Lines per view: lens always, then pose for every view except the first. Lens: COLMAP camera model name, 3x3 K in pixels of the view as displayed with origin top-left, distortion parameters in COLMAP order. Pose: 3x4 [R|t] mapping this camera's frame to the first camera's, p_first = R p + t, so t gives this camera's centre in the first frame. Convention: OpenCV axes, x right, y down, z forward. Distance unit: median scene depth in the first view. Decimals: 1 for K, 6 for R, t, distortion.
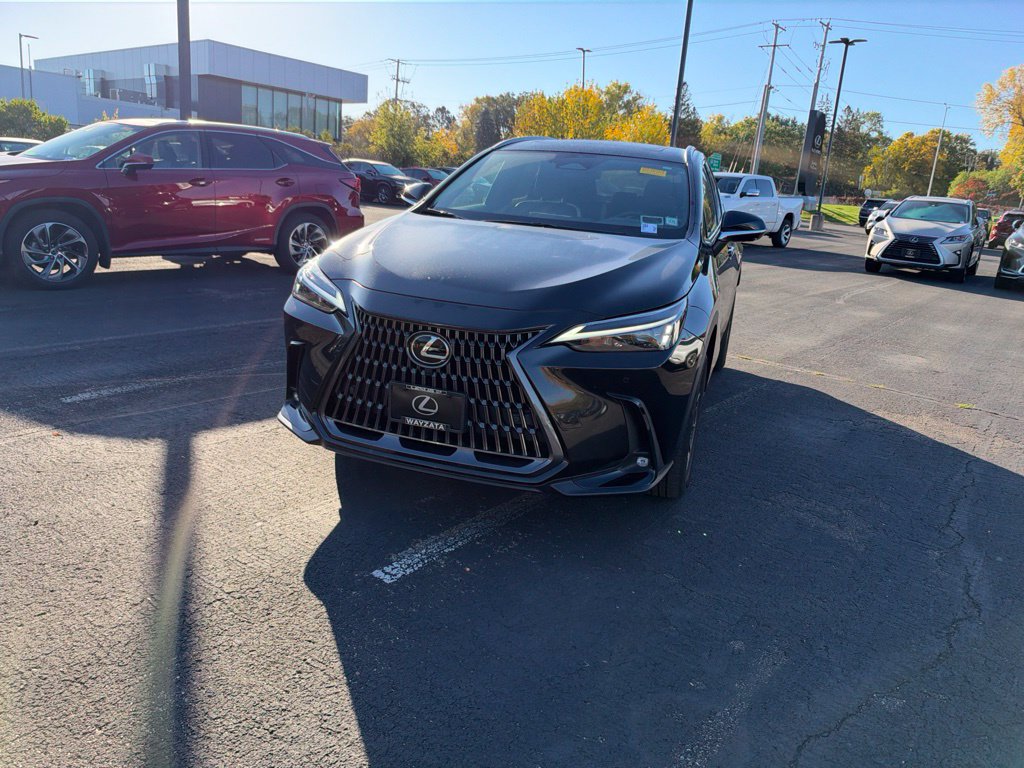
lens RADIAL K [[744.2, 0, 520.1], [0, 744.2, 386.8], [0, 0, 1]] dist [0.004867, -0.019543]
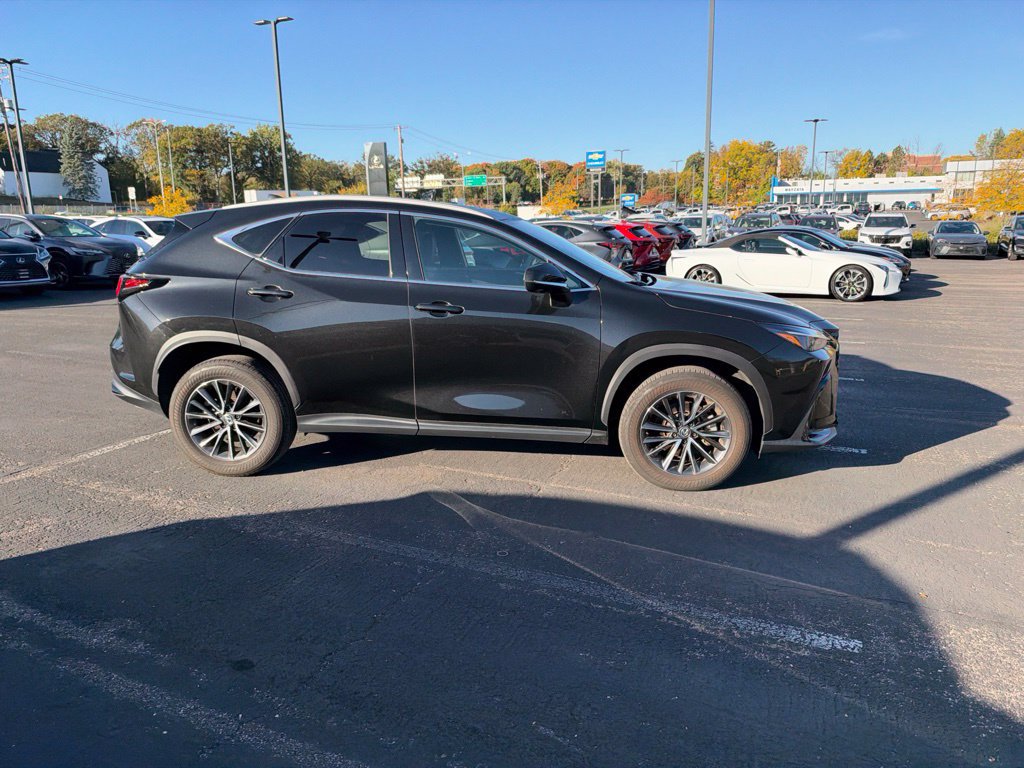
lens RADIAL K [[744.2, 0, 515.9], [0, 744.2, 386.0], [0, 0, 1]] dist [0.004867, -0.019543]
pose [[-0.224954, -0.287565, 0.930968, -0.605573], [0.248955, 0.906781, 0.340250, -0.272049], [-0.942028, 0.308310, -0.132393, 0.722461]]
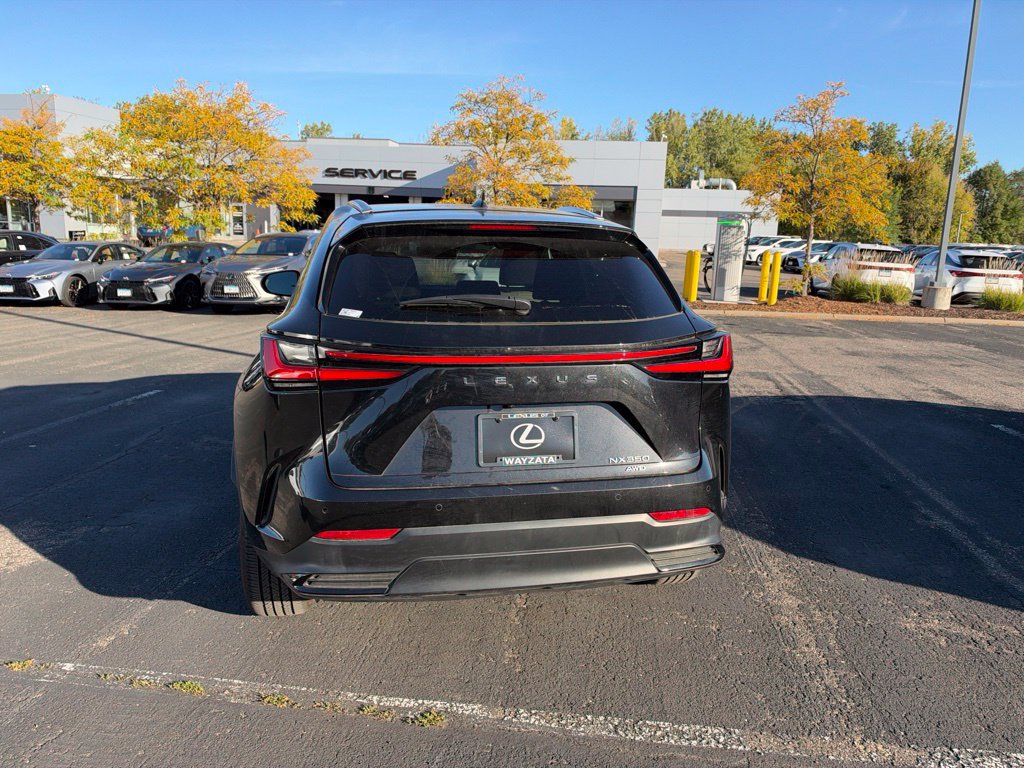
lens RADIAL K [[744.2, 0, 522.6], [0, 744.2, 366.5], [0, 0, 1]] dist [0.004867, -0.019543]
pose [[-0.854039, -0.011931, -0.520072, 0.314152], [-0.223872, 0.910854, 0.346736, -0.312280], [0.469573, 0.412556, -0.780576, 1.149139]]
